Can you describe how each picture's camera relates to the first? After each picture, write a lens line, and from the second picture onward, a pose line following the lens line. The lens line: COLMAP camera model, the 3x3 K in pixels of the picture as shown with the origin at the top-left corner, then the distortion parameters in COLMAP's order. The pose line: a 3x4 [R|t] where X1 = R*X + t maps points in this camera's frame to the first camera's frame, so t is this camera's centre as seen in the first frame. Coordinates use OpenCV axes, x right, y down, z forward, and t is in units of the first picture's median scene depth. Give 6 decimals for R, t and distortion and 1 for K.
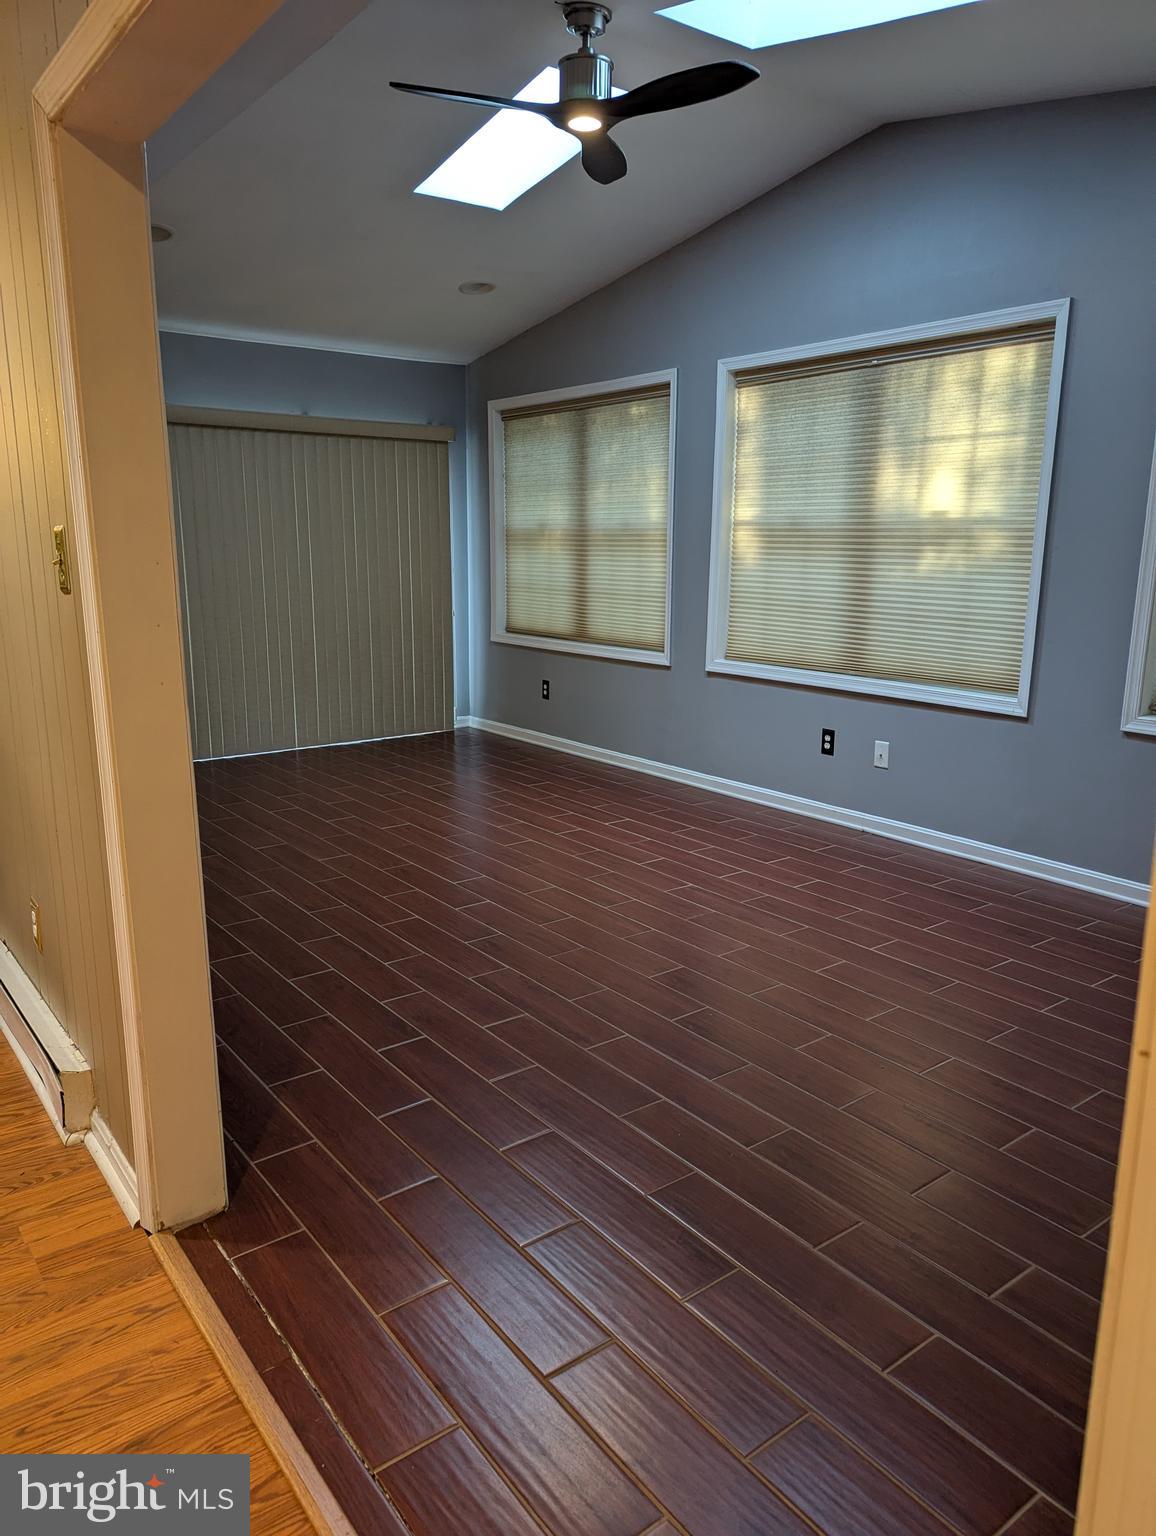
lens RADIAL K [[1052.3, 0, 587.3], [0, 1052.3, 771.4], [0, 0, 1]] dist [0.008432, -0.009868]
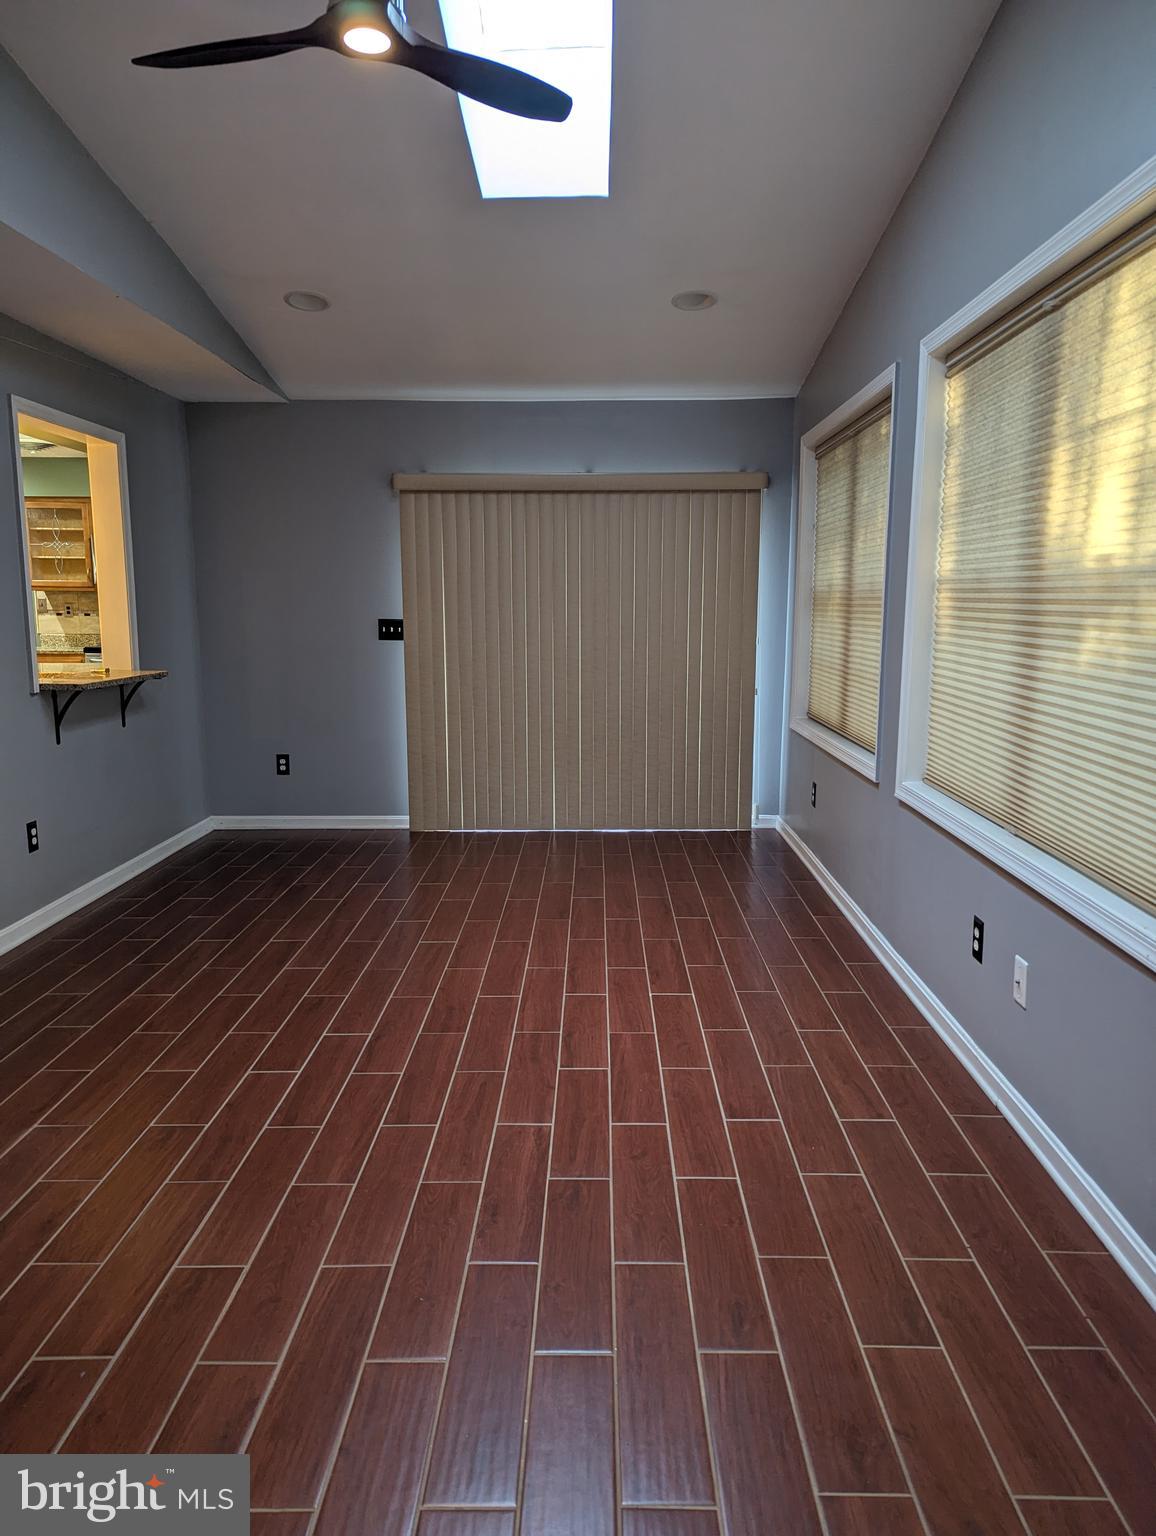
lens RADIAL K [[1052.3, 0, 580.0], [0, 1052.3, 767.1], [0, 0, 1]] dist [0.008432, -0.009868]
pose [[0.790154, 0.088941, -0.606421, 0.379405], [-0.125105, 0.991989, -0.017518, -0.081108], [0.600004, 0.089708, 0.794951, 0.354952]]
